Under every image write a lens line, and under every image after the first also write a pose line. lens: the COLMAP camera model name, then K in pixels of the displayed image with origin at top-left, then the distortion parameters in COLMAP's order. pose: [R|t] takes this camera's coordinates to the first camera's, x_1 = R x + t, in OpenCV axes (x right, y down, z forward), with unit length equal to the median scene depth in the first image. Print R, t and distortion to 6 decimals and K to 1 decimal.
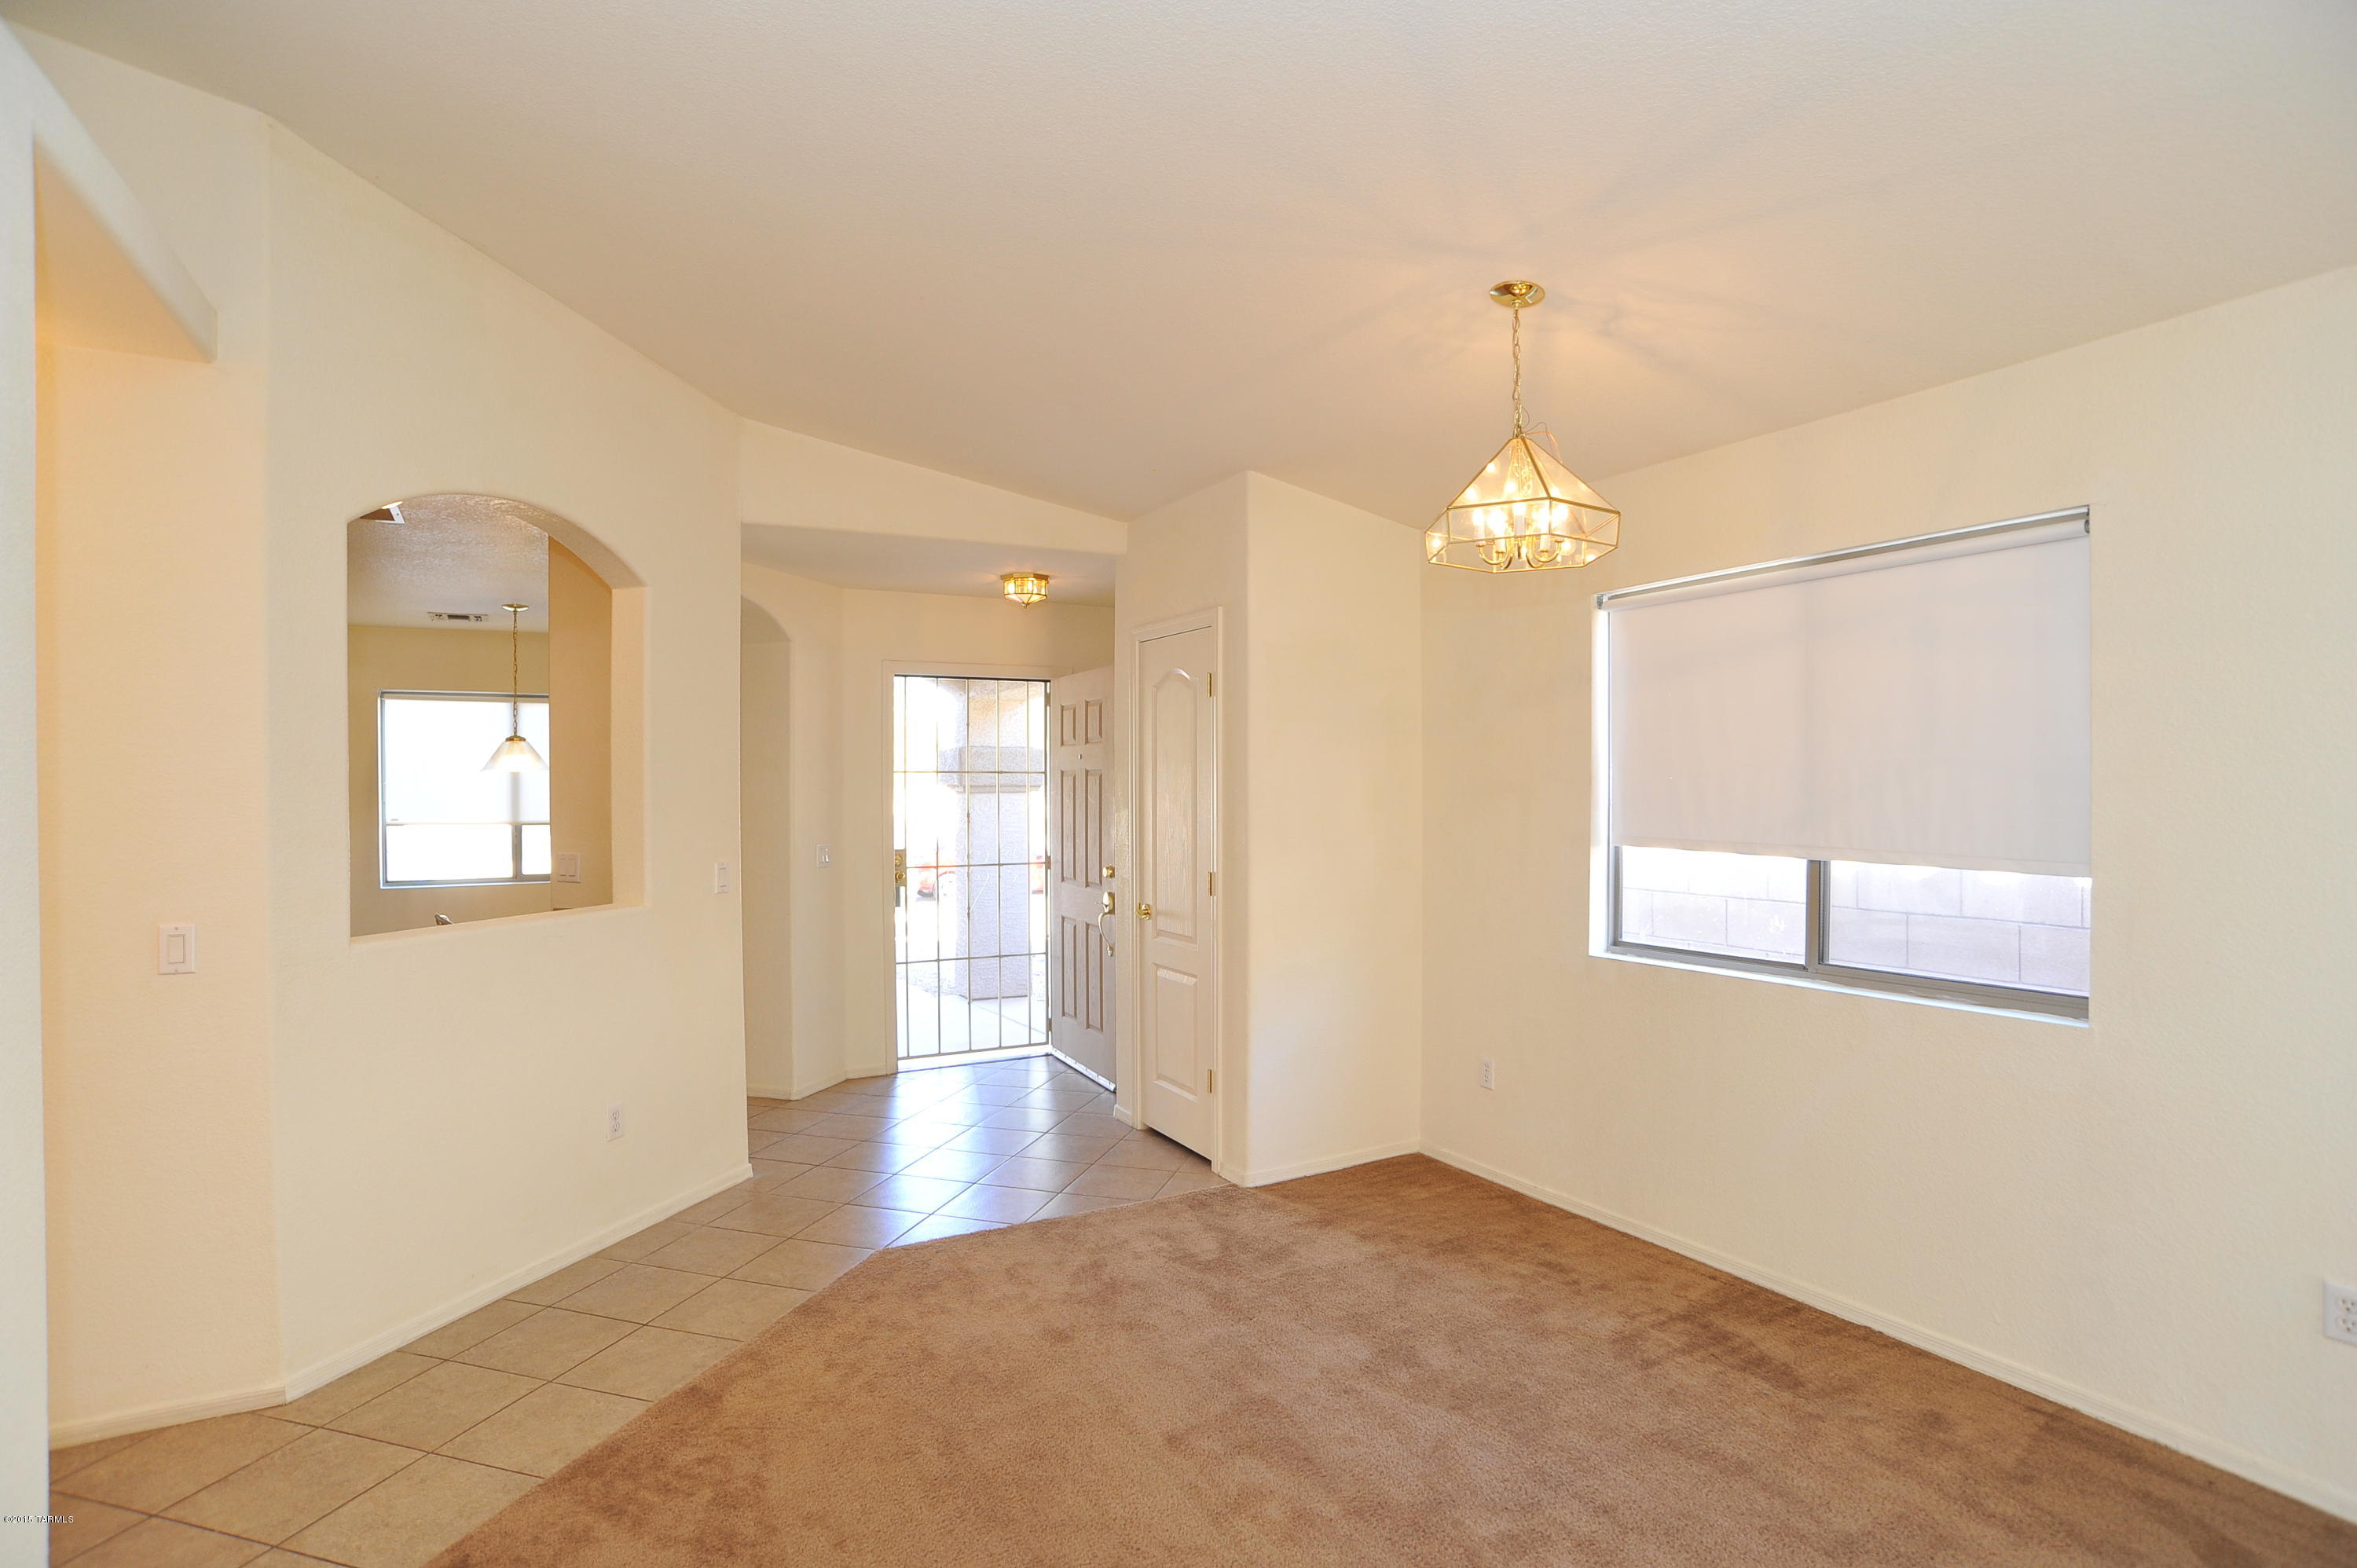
lens RADIAL K [[1222.3, 0, 1177.4], [0, 1222.3, 797.6], [0, 0, 1]] dist [-0.113046, 0.055937]
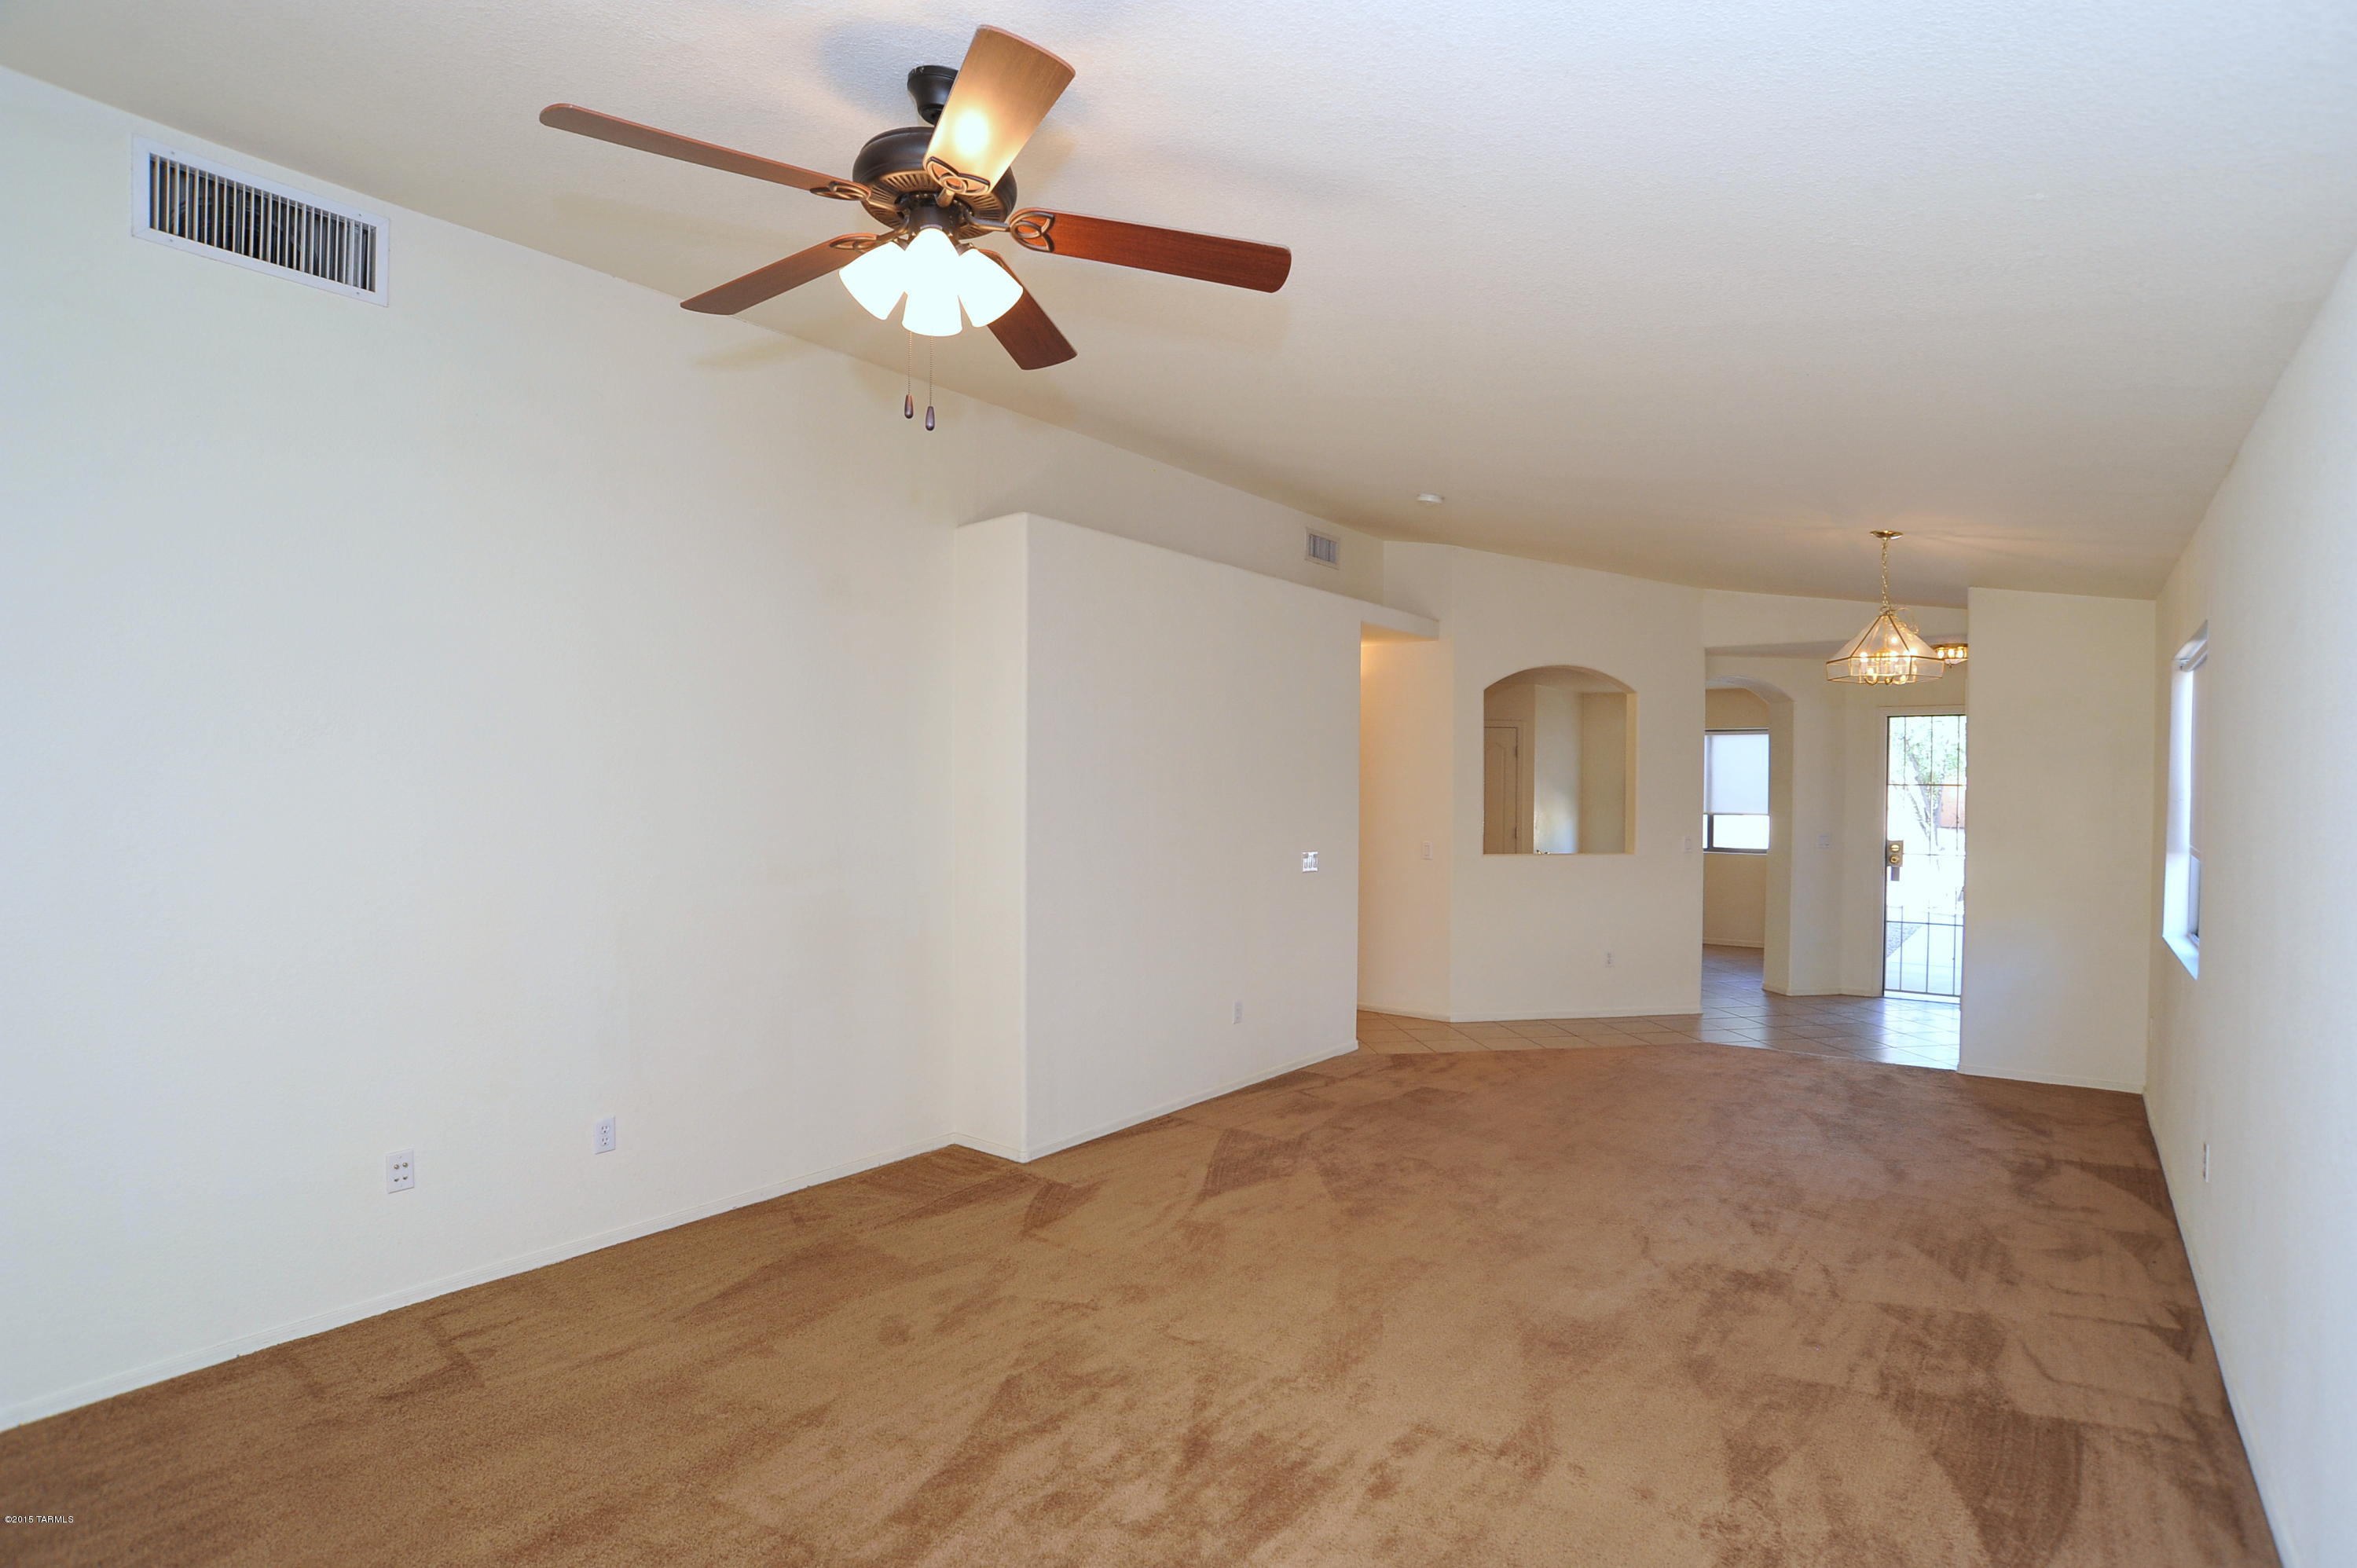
lens RADIAL K [[1203.2, 0, 1136.7], [0, 1203.2, 778.2], [0, 0, 1]] dist [-0.121286, 0.053435]
pose [[0.389930, 0.008555, -0.920805, 0.898781], [-0.018102, 0.999835, 0.001624, -0.021351], [0.920666, 0.016035, 0.390021, -0.453577]]
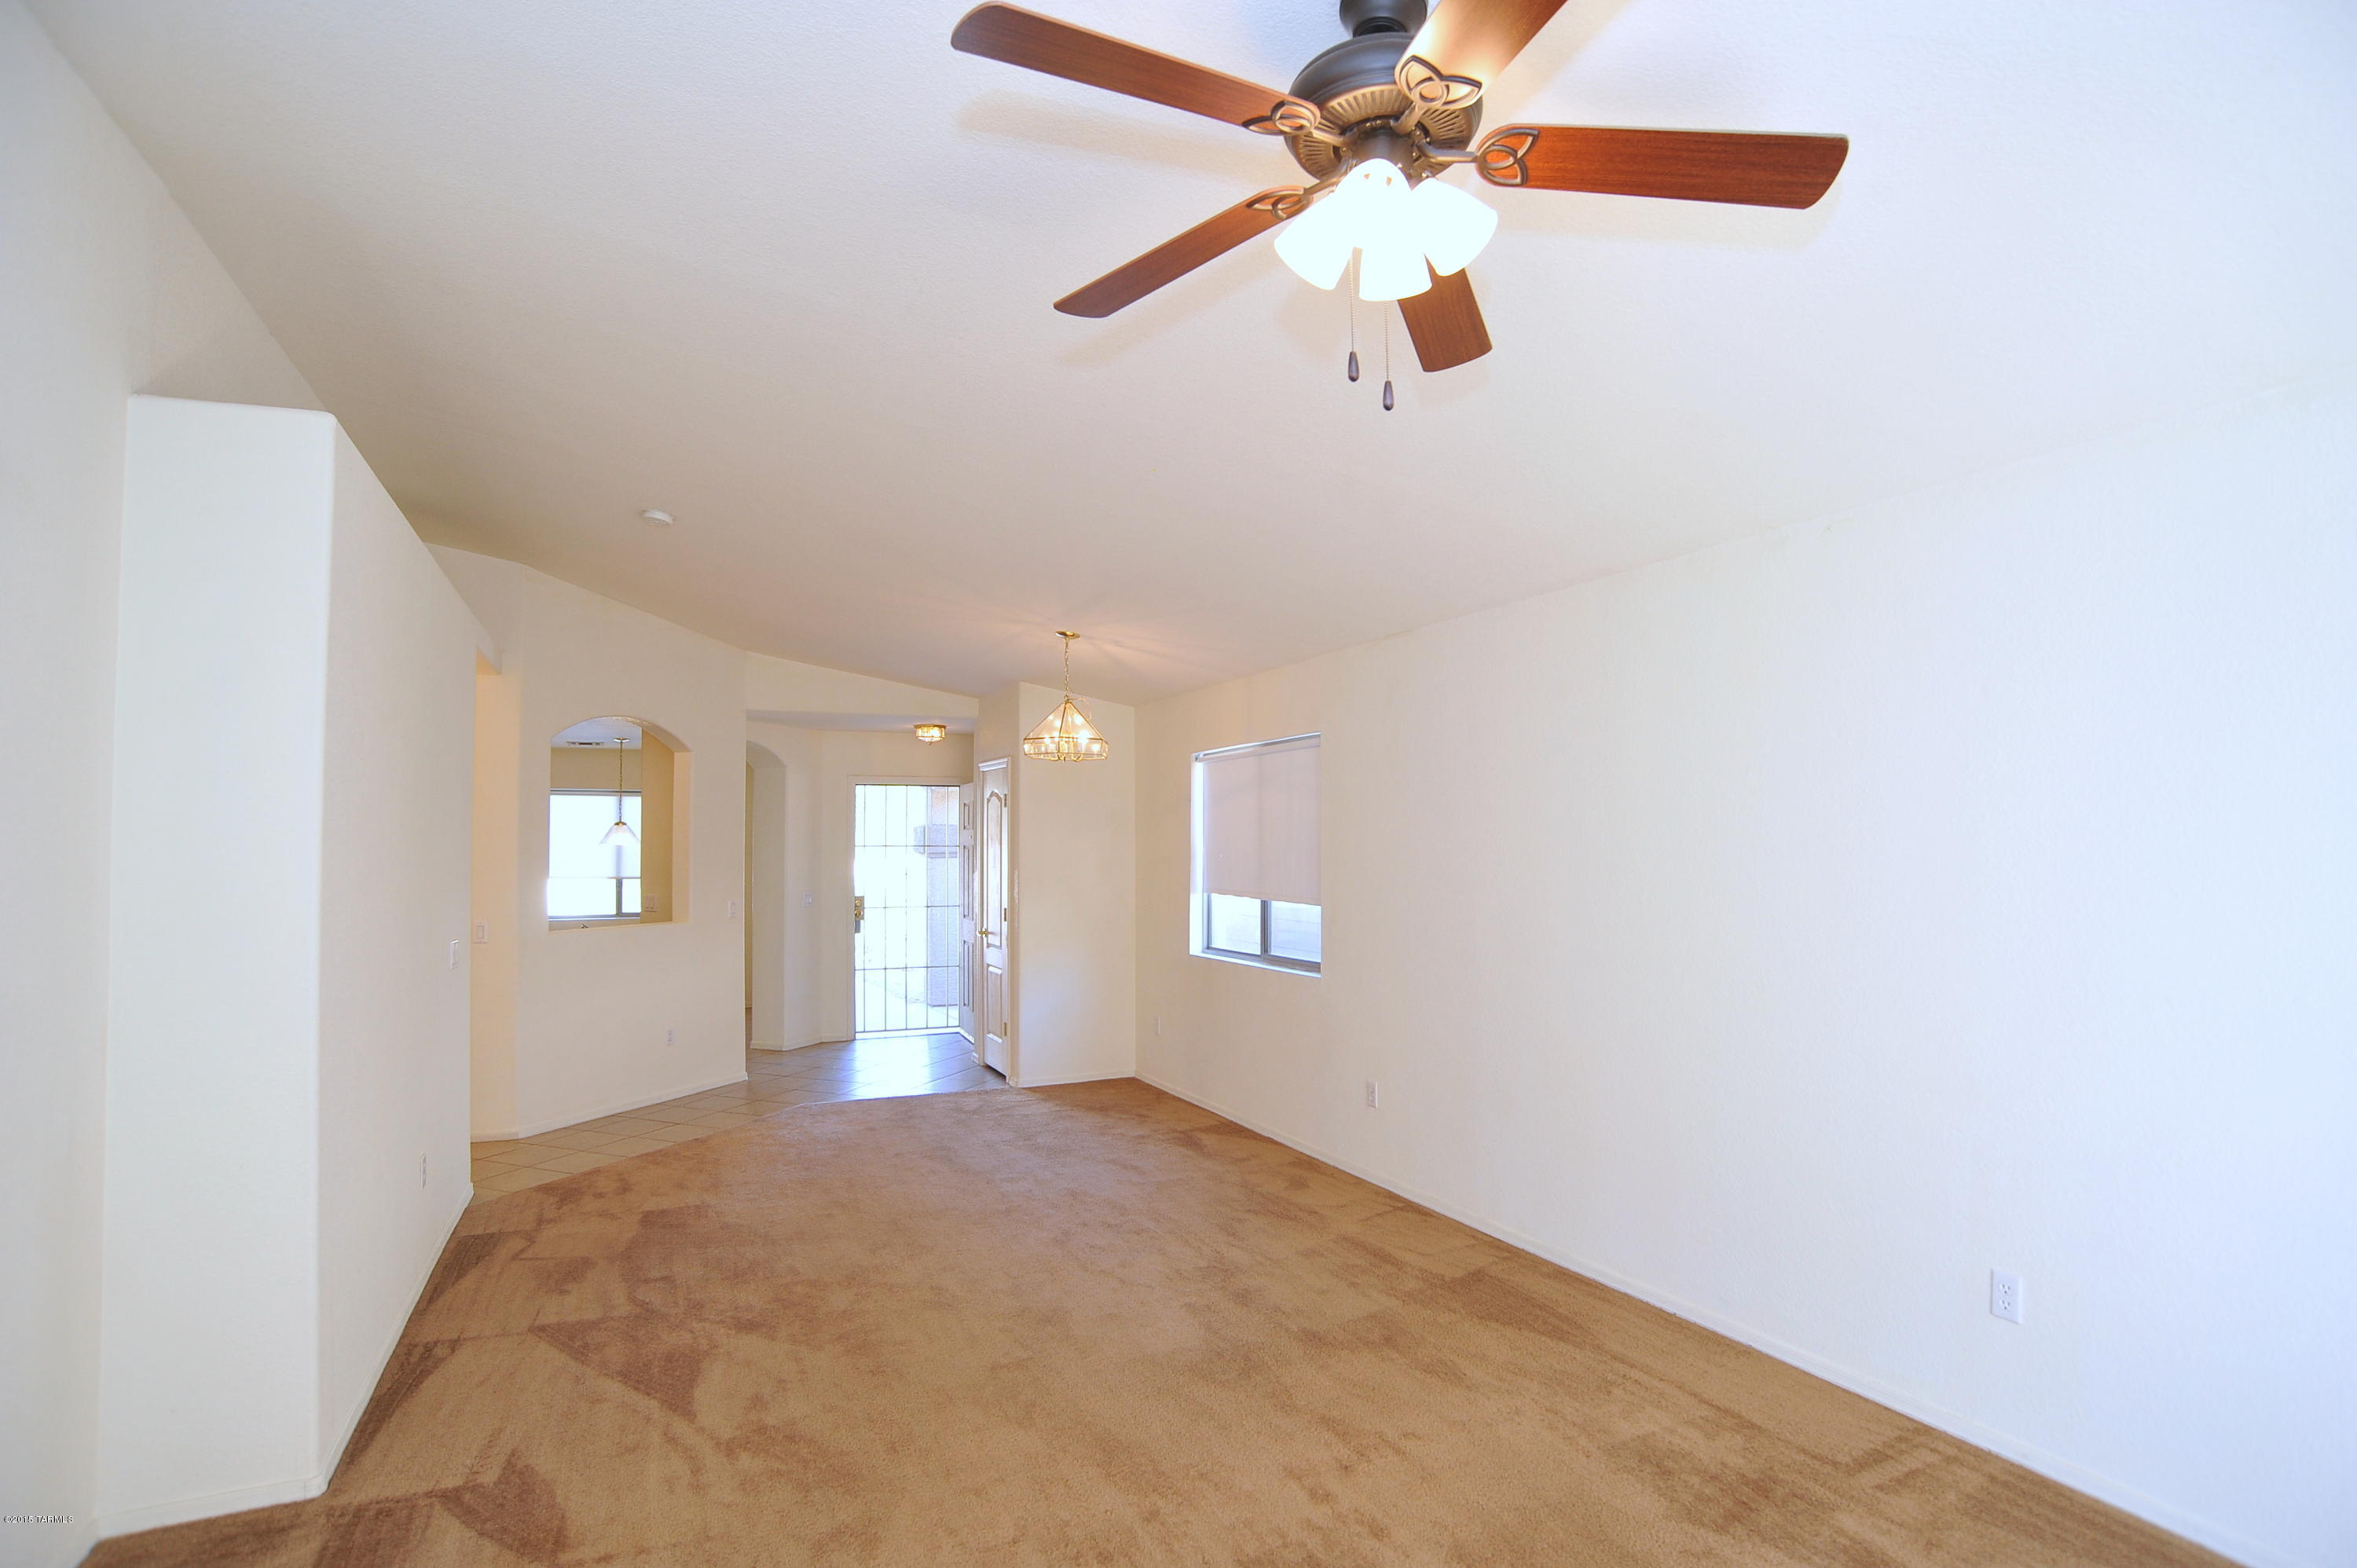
lens RADIAL K [[1222.3, 0, 1177.4], [0, 1222.3, 797.6], [0, 0, 1]] dist [-0.113046, 0.055937]
pose [[0.997793, -0.002403, -0.066359, 0.386126], [-0.000667, 0.998931, -0.046214, -0.016565], [0.066399, 0.046156, 0.996725, -0.722838]]
